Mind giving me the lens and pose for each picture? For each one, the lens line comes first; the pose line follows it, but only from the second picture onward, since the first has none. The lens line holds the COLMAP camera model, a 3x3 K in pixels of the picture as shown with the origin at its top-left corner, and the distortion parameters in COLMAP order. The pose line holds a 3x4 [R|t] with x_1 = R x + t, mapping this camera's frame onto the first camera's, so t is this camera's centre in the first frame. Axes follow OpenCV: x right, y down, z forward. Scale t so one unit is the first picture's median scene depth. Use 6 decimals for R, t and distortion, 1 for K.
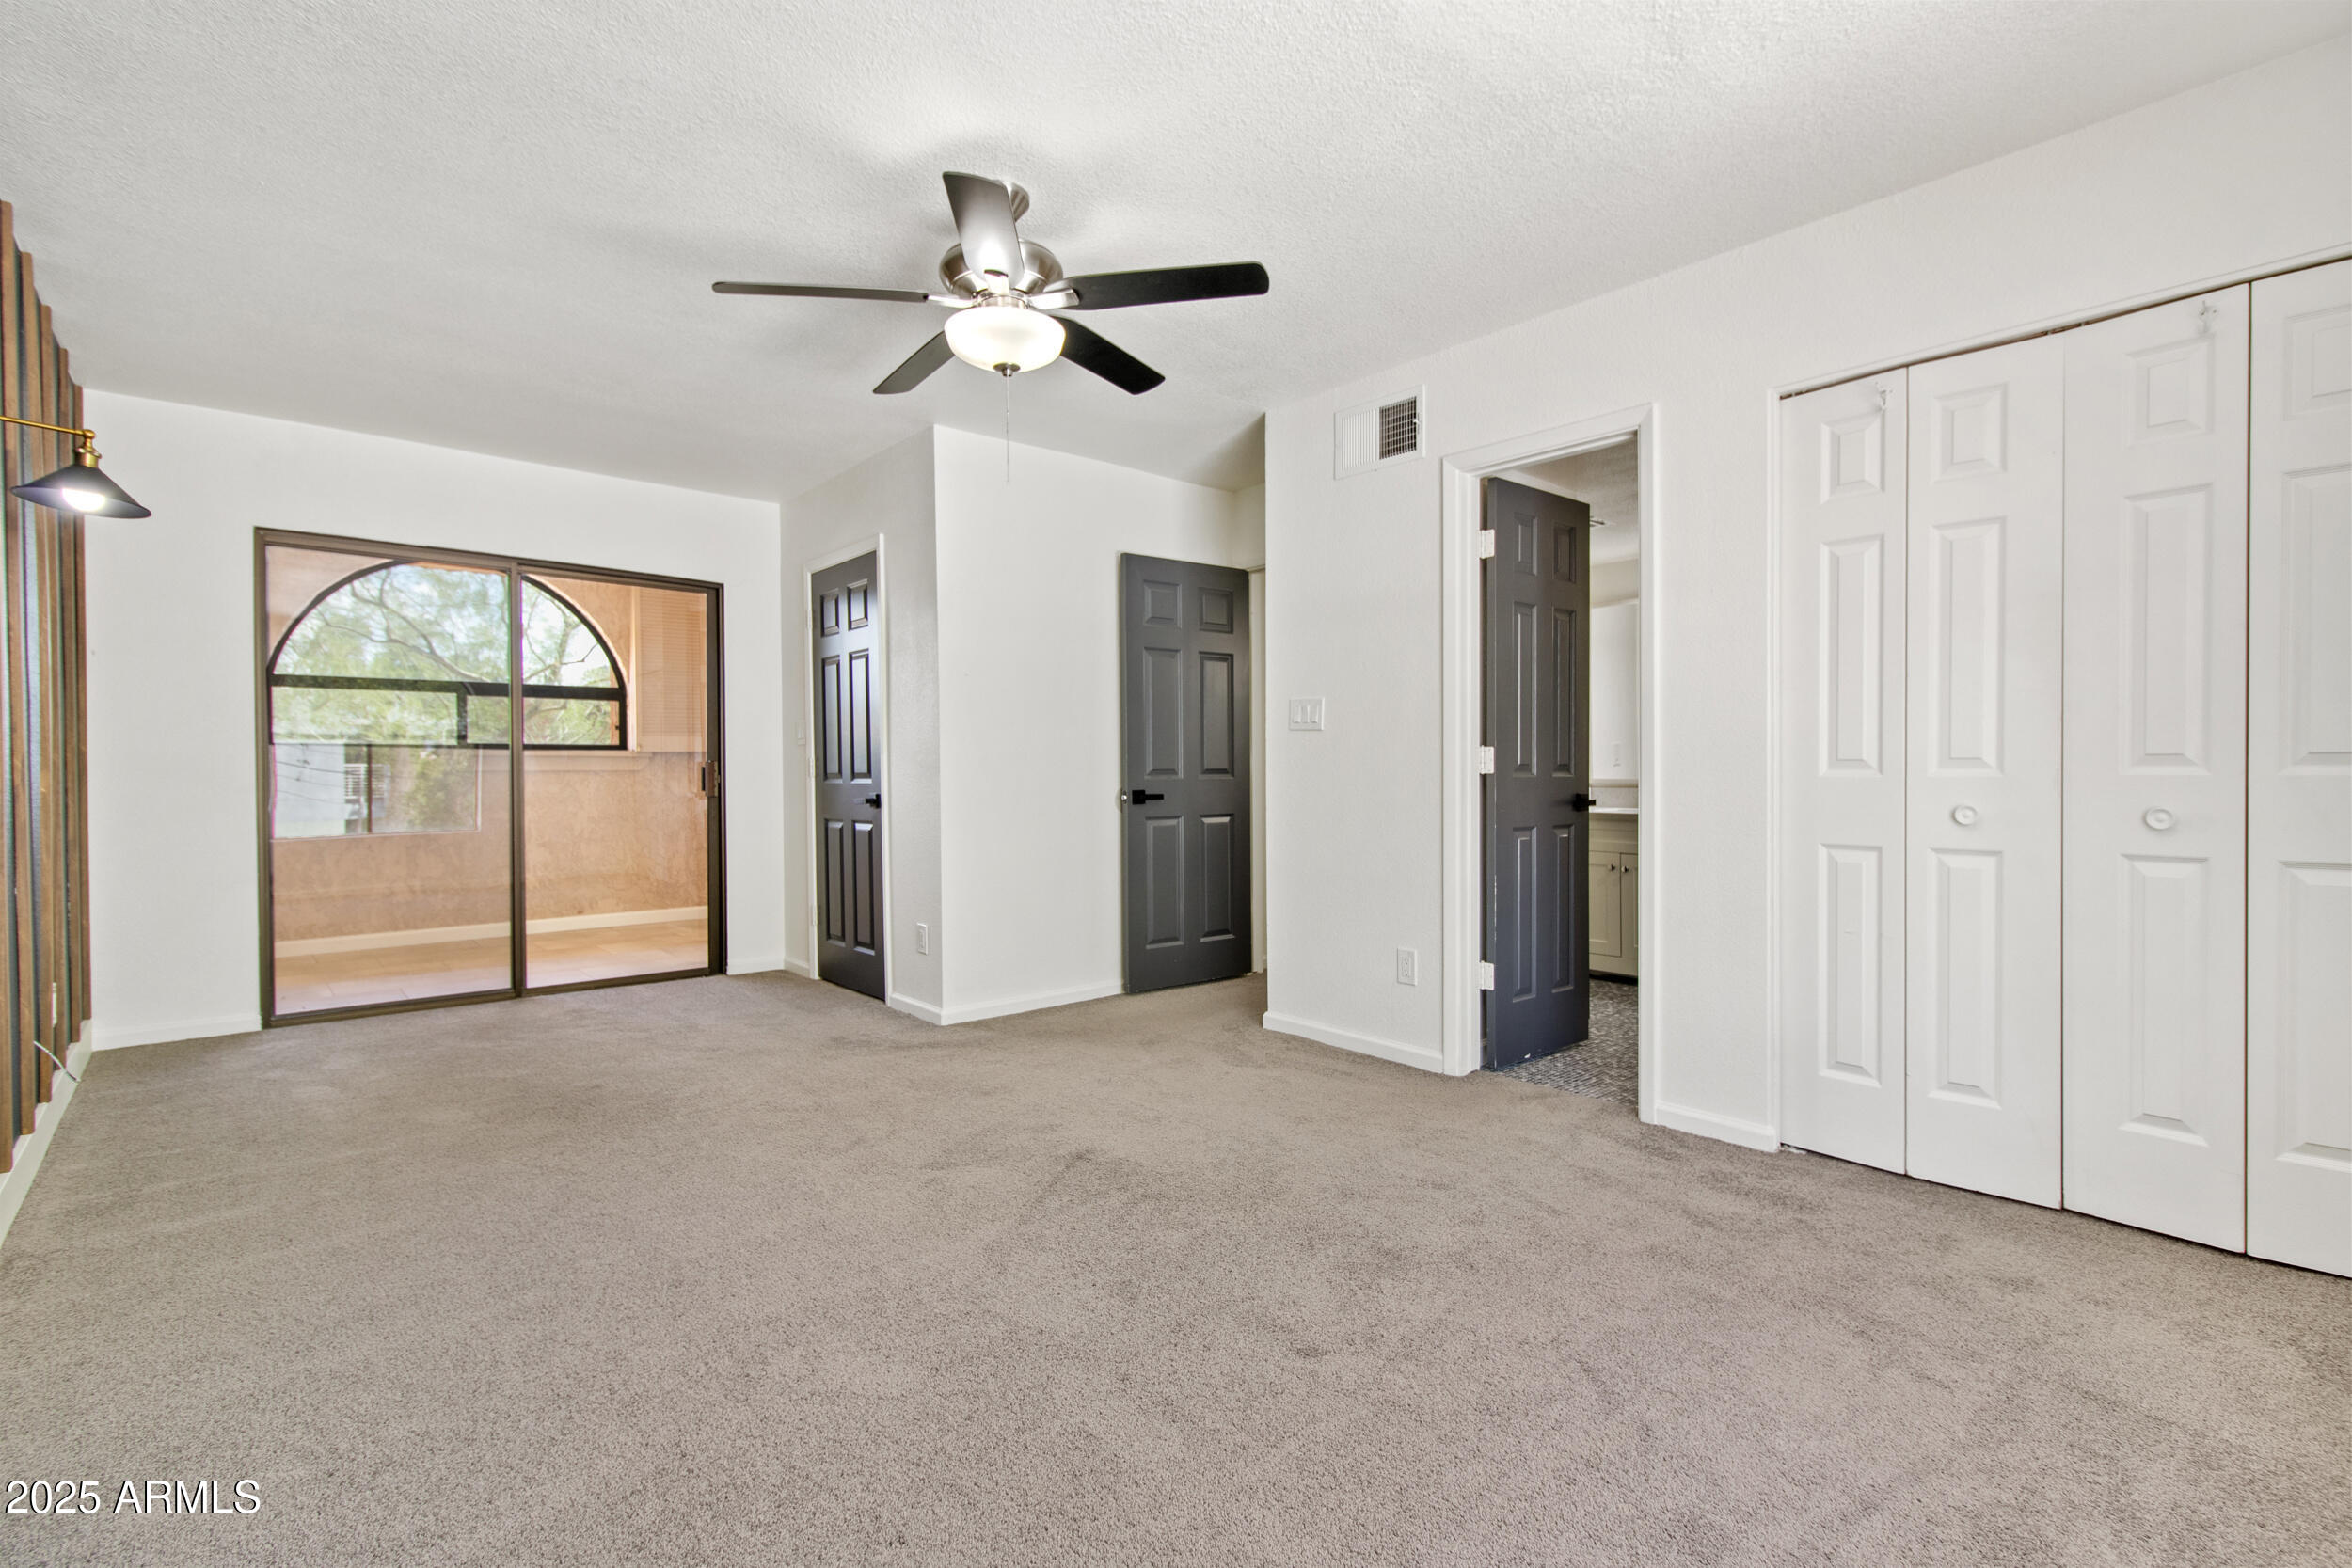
lens RADIAL K [[1084.6, 0, 1176.0], [0, 1084.6, 784.0], [0, 0, 1]] dist [0.001494, 0.000692]
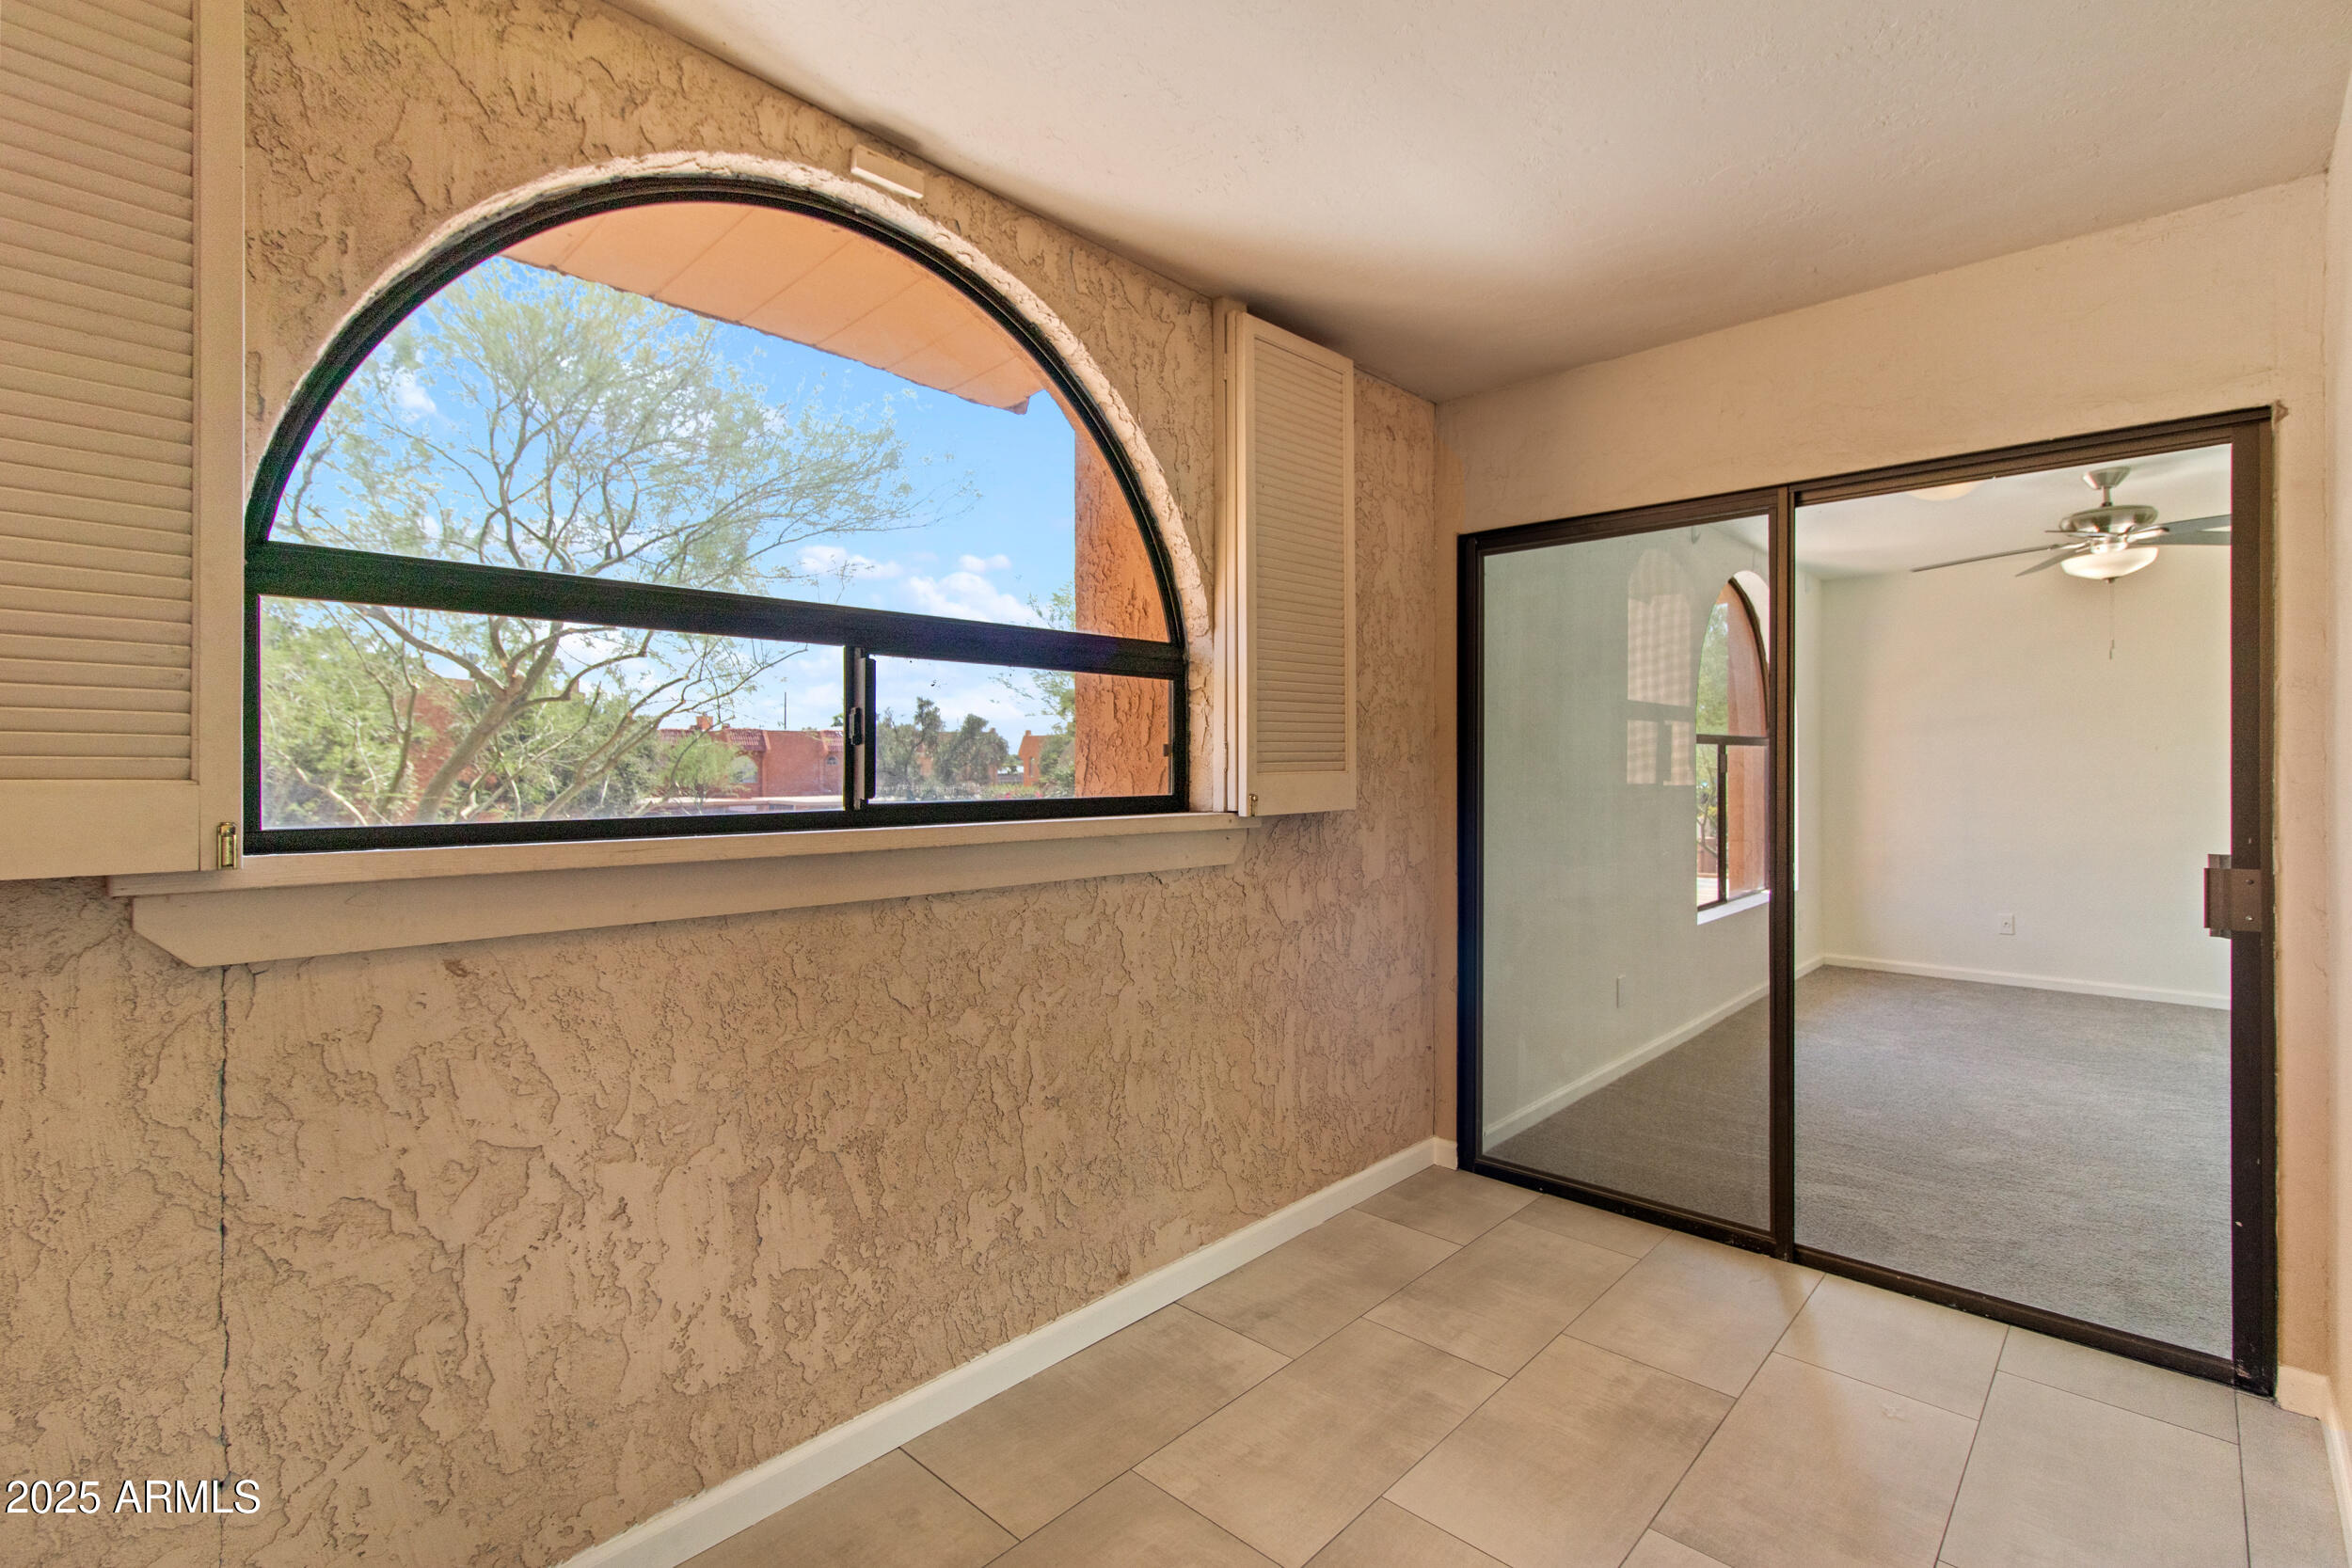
lens RADIAL K [[1100.3, 0, 1175.7], [0, 1100.3, 756.8], [0, 0, 1]] dist [0.000826, 0.000468]
pose [[0.992791, 0.008798, 0.119536, -0.808359], [-0.006746, 0.999823, -0.017555, -0.061905], [-0.119670, 0.016622, 0.992675, 0.899470]]
